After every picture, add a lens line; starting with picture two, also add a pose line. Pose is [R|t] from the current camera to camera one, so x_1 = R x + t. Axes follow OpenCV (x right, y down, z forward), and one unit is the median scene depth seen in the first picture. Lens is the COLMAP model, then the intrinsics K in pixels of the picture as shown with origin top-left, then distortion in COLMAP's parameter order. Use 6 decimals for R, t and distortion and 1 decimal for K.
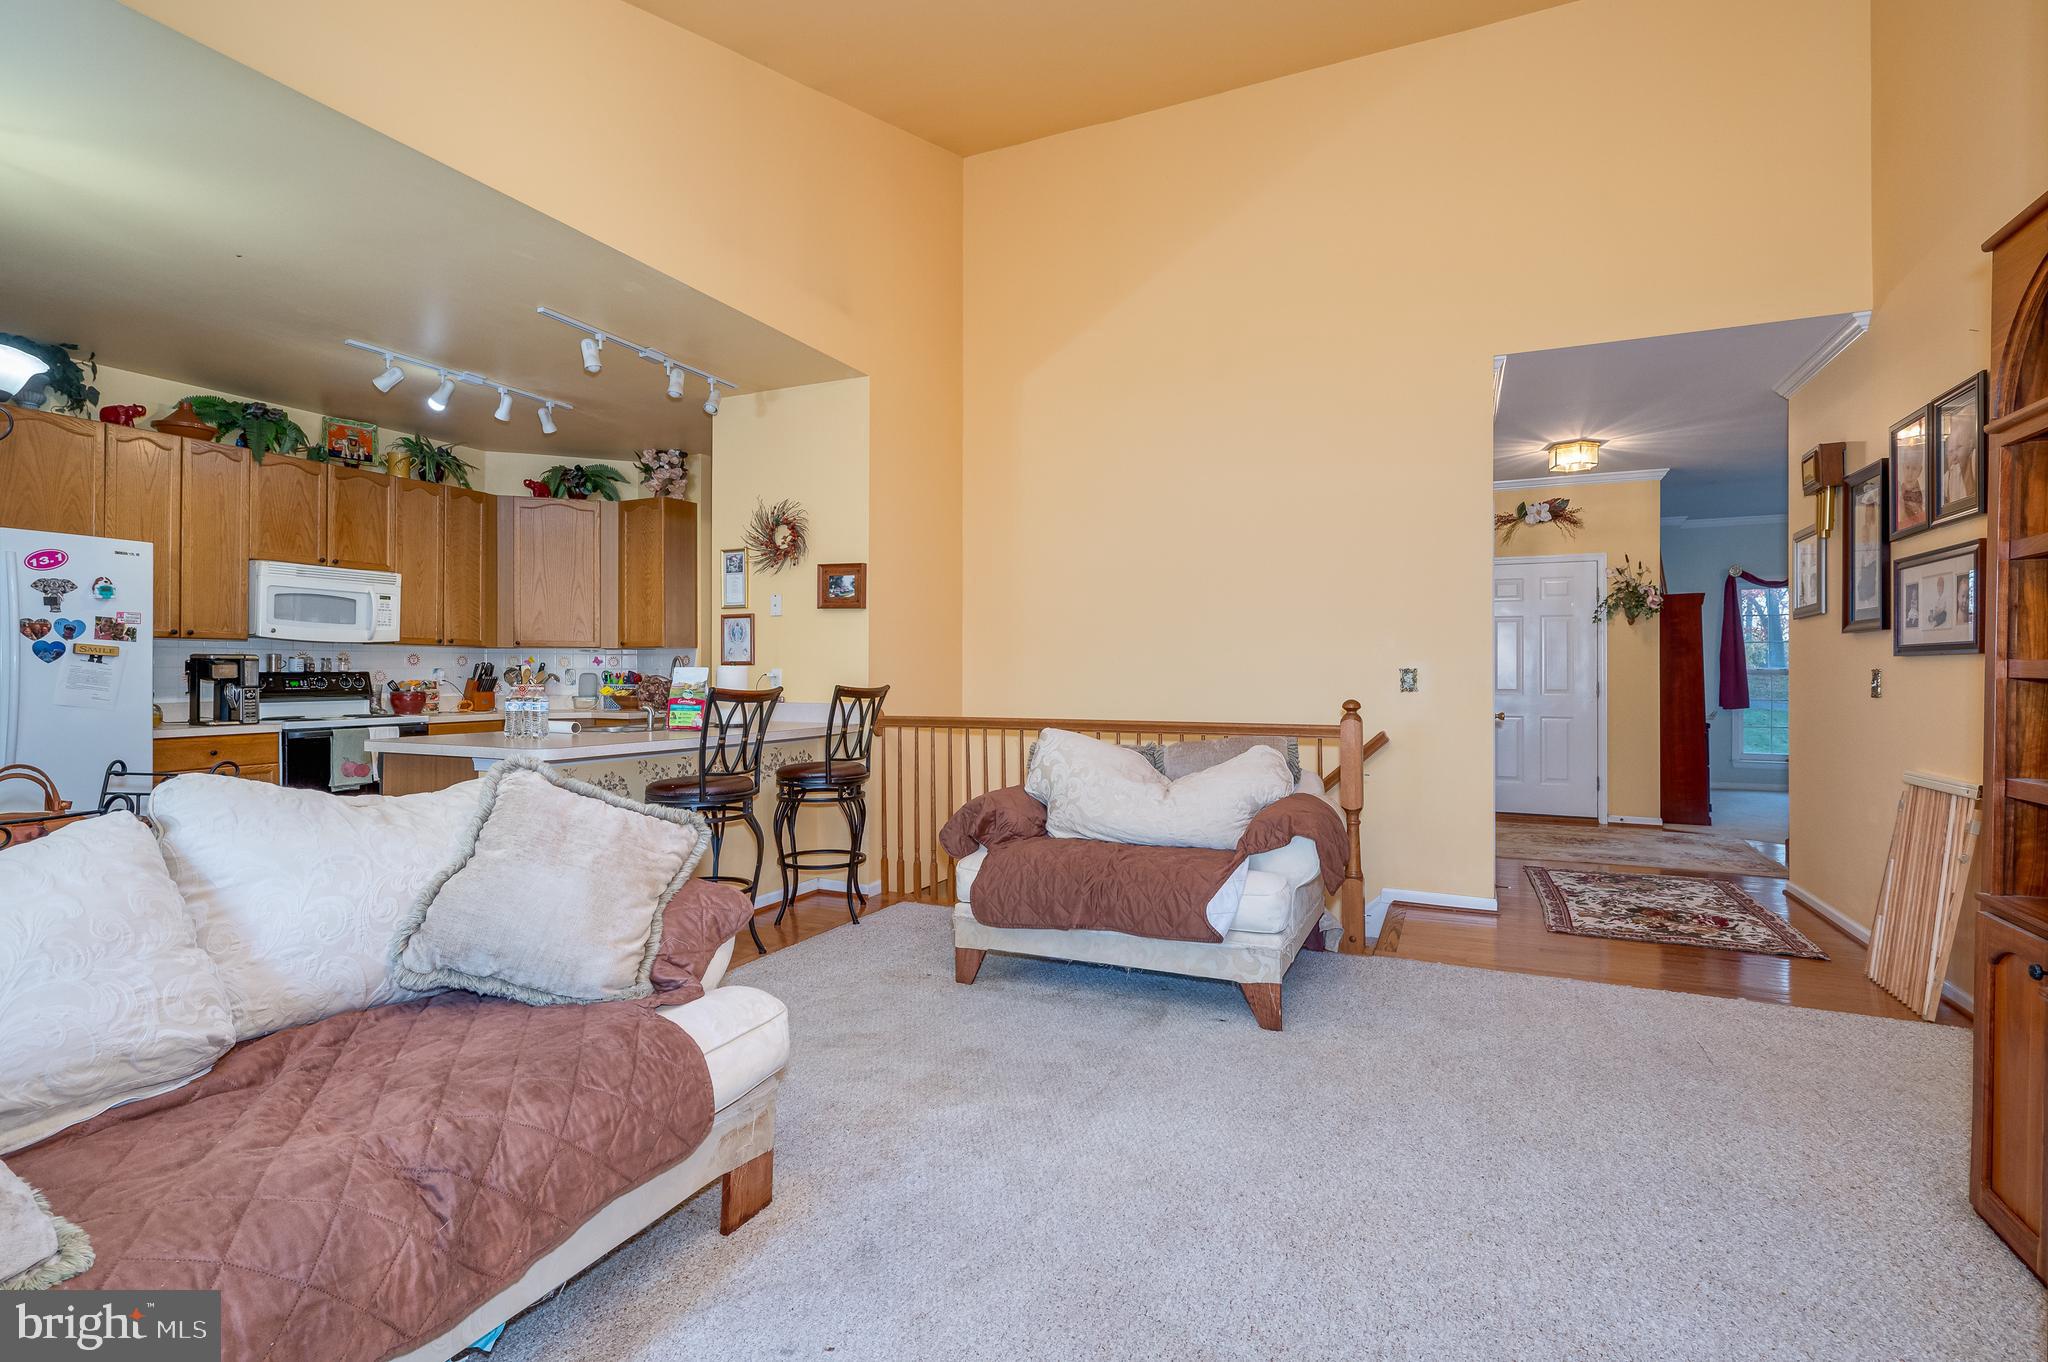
lens RADIAL K [[964.0, 0, 1026.4], [0, 964.0, 669.9], [0, 0, 1]] dist [-0.000867, -0.000474]
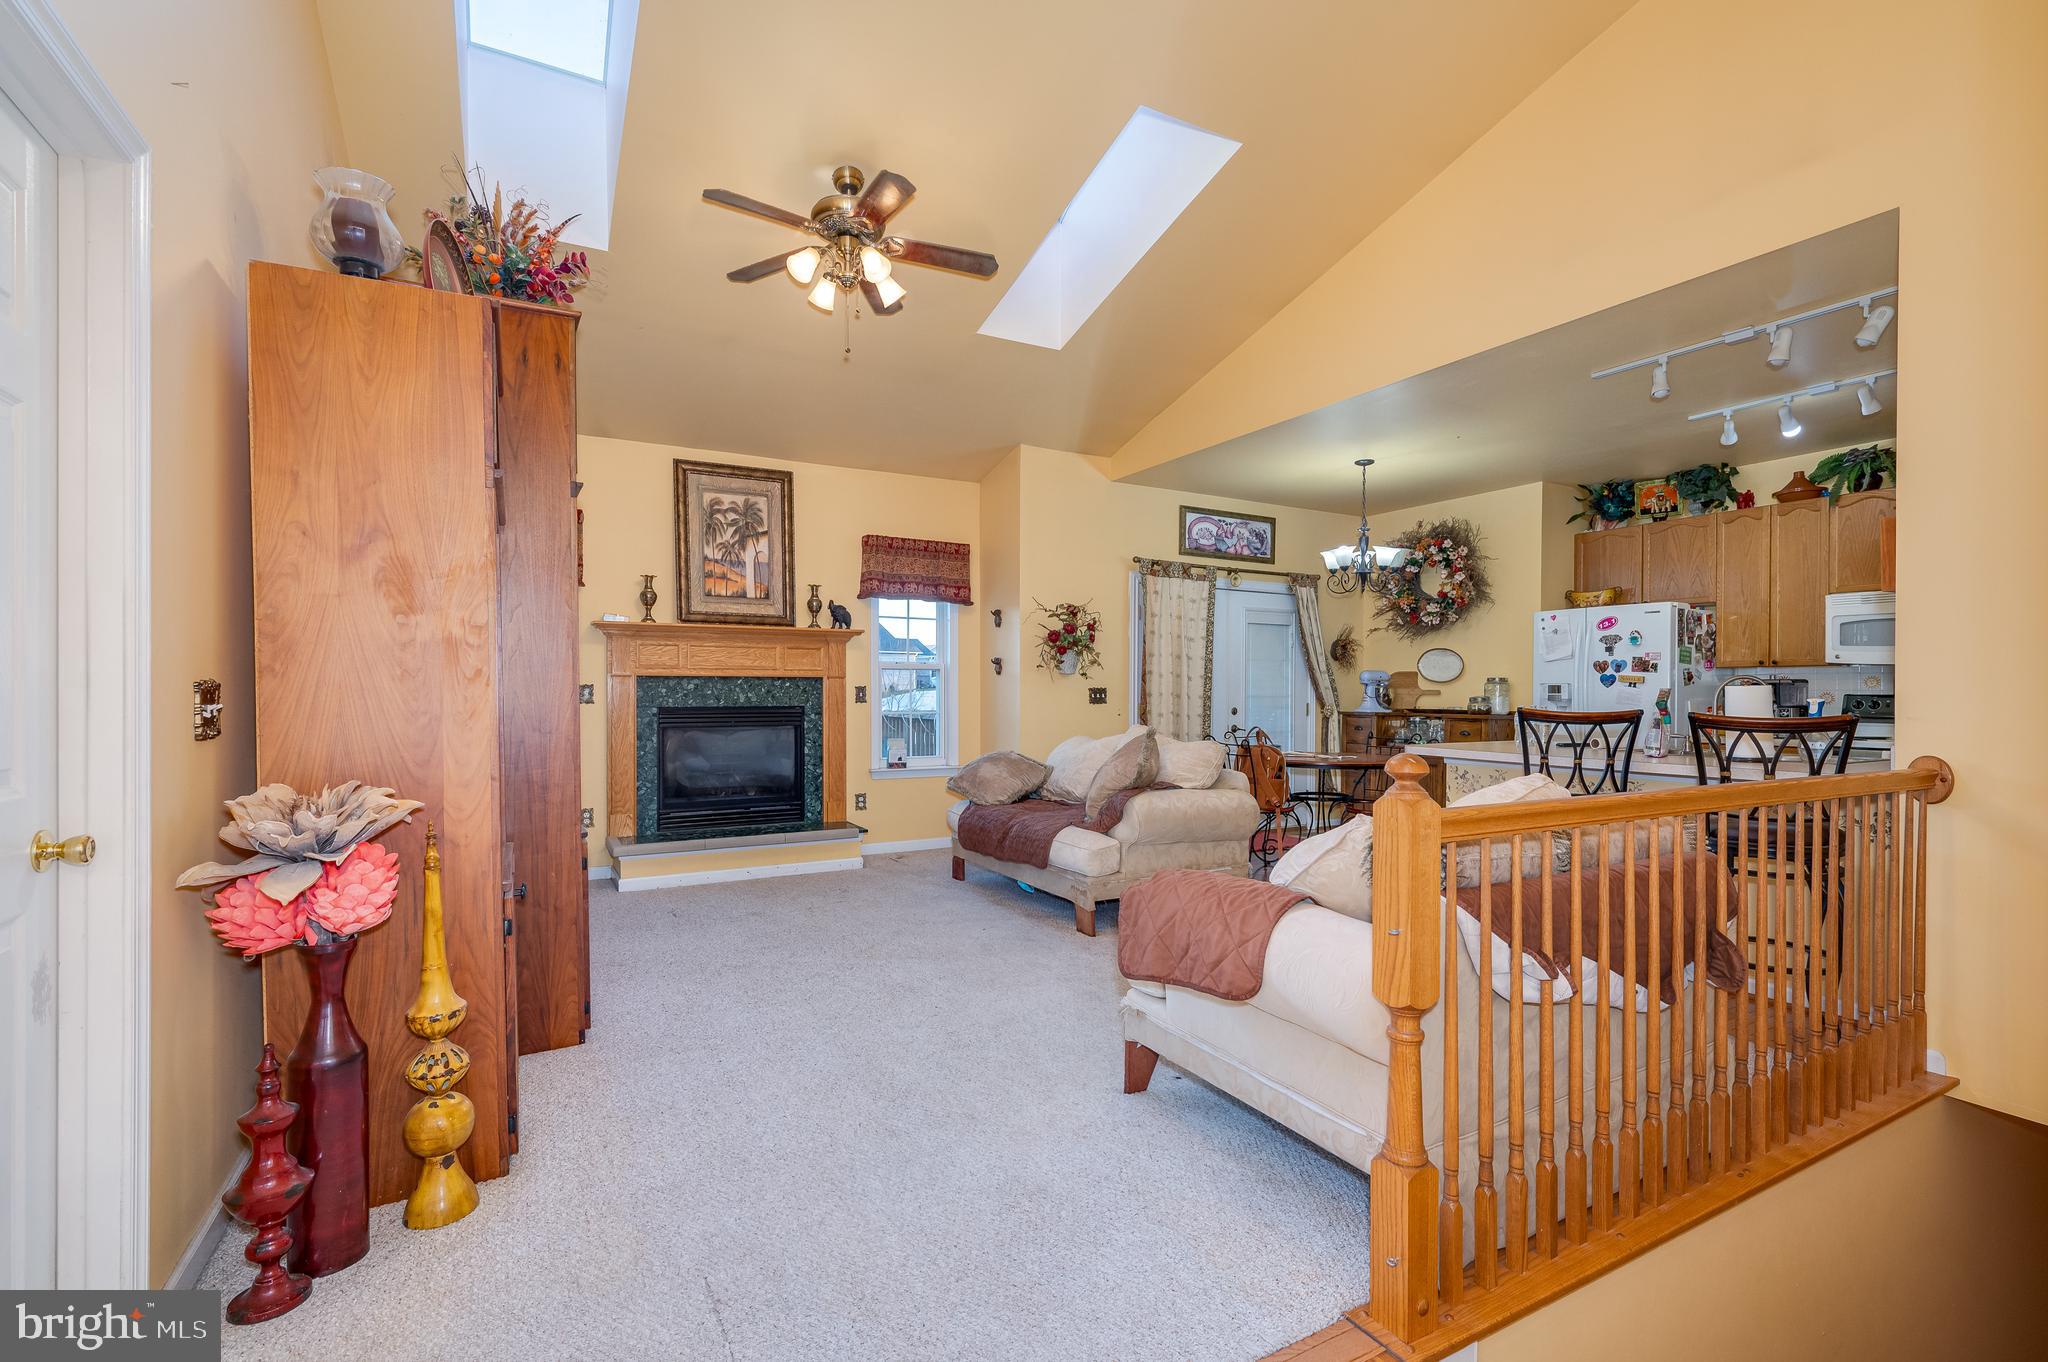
lens RADIAL K [[904.4, 0, 1035.9], [0, 904.4, 695.0], [0, 0, 1]] dist [0.001118, -0.000136]
pose [[-0.584094, 0.003389, -0.811679, 0.613708], [-0.000309, 0.999990, 0.004398, -0.000880], [0.811686, 0.002819, -0.584088, 0.875931]]
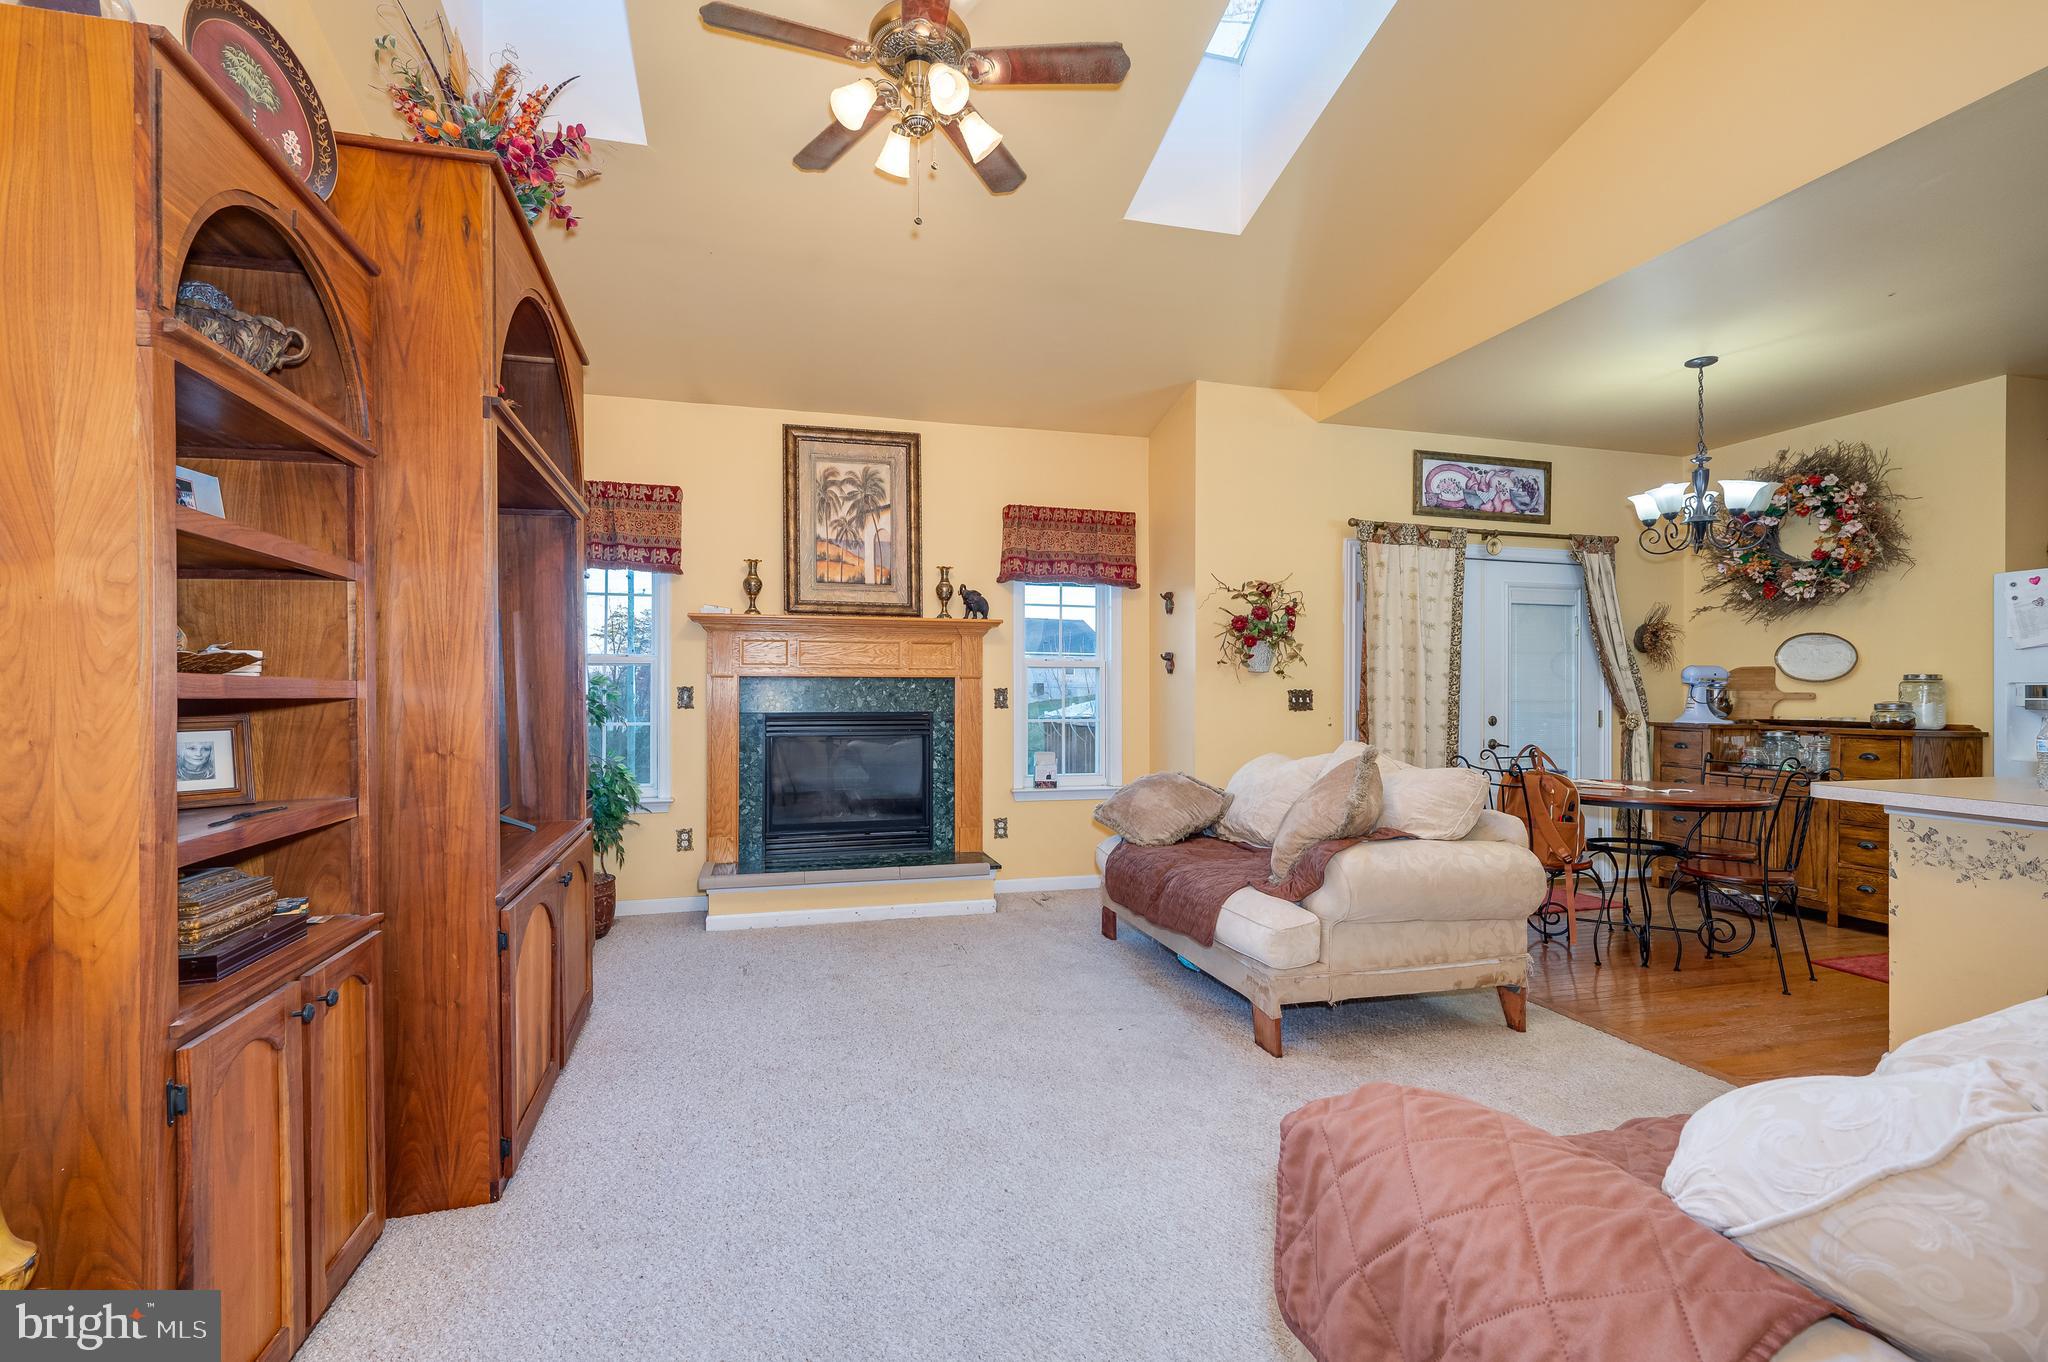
lens RADIAL K [[913.4, 0, 1026.8], [0, 913.4, 686.1], [0, 0, 1]] dist [0.001631, 0.000152]
pose [[-0.762607, -0.005772, -0.646837, 0.390844], [-0.000375, 0.999964, -0.008481, -0.000969], [0.646862, -0.006225, -0.762581, 0.763932]]
